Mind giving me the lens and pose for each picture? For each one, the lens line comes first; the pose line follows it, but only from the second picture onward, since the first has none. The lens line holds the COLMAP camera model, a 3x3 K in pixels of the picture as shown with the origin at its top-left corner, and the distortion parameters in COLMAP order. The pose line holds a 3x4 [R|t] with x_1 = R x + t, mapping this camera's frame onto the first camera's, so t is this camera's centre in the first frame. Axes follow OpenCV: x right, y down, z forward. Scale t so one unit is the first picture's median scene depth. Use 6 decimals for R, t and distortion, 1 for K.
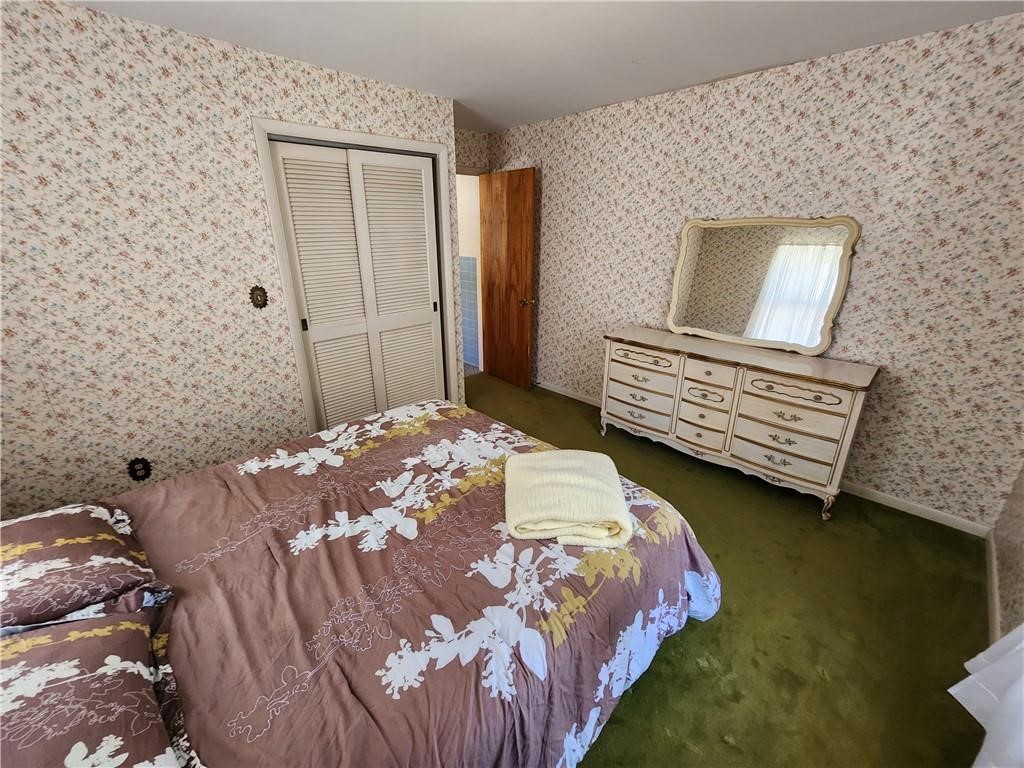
lens RADIAL K [[420.7, 0, 507.9], [0, 420.7, 378.4], [0, 0, 1]] dist [-0.000404, -0.000769]
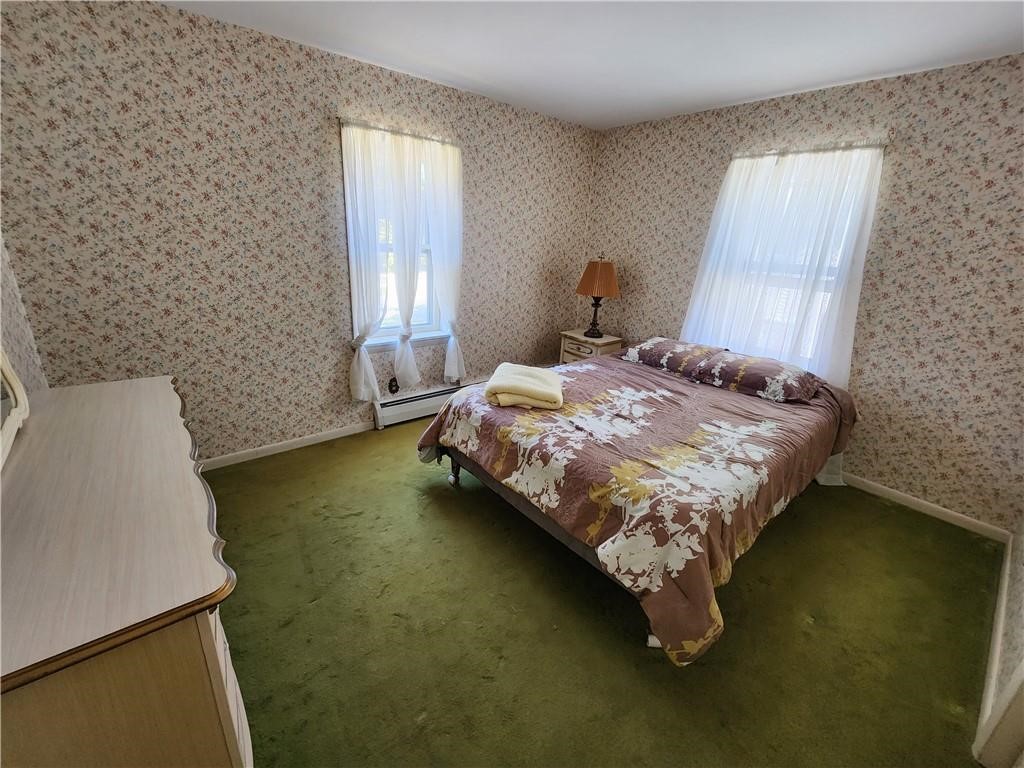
lens RADIAL K [[423.9, 0, 510.5], [0, 423.9, 379.6], [0, 0, 1]] dist [-0.000673, -0.001792]
pose [[-0.995811, -0.069592, 0.059308, 0.061199], [-0.017950, 0.784798, 0.619491, -0.484582], [-0.089657, 0.615832, -0.782760, 1.452241]]
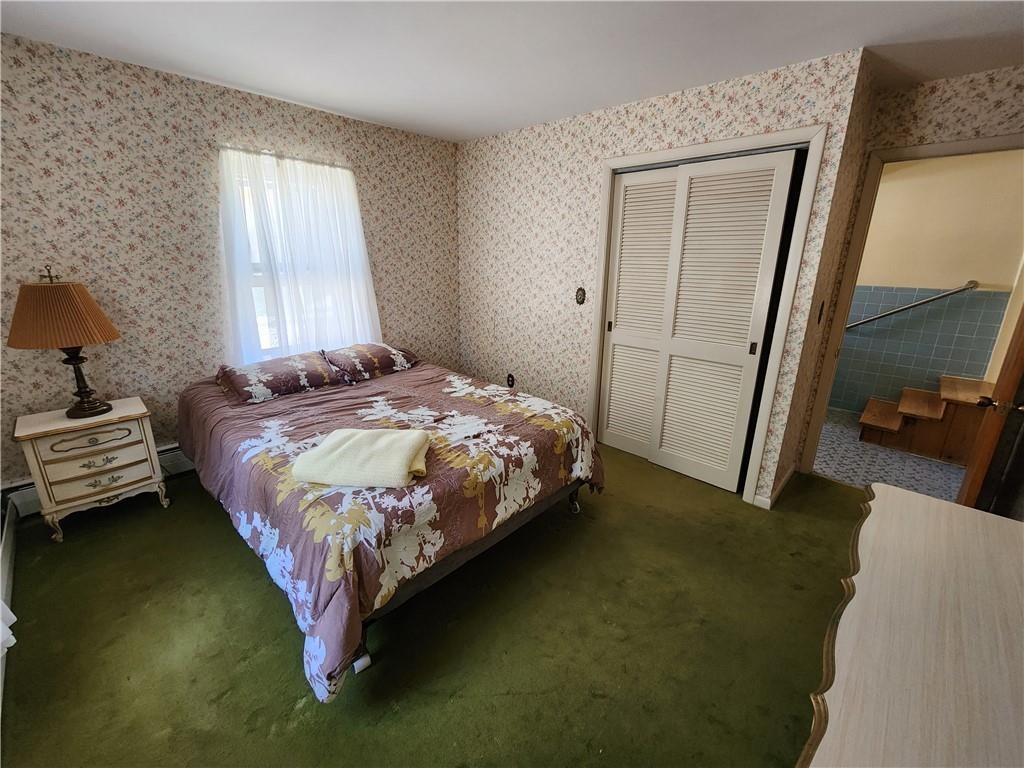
lens RADIAL K [[423.9, 0, 510.5], [0, 423.9, 379.6], [0, 0, 1]] dist [-0.000673, -0.001792]
pose [[0.040587, 0.288375, -0.956657, 0.781392], [-0.352662, 0.899960, 0.256323, -0.230887], [0.934870, 0.326973, 0.138226, 0.729346]]
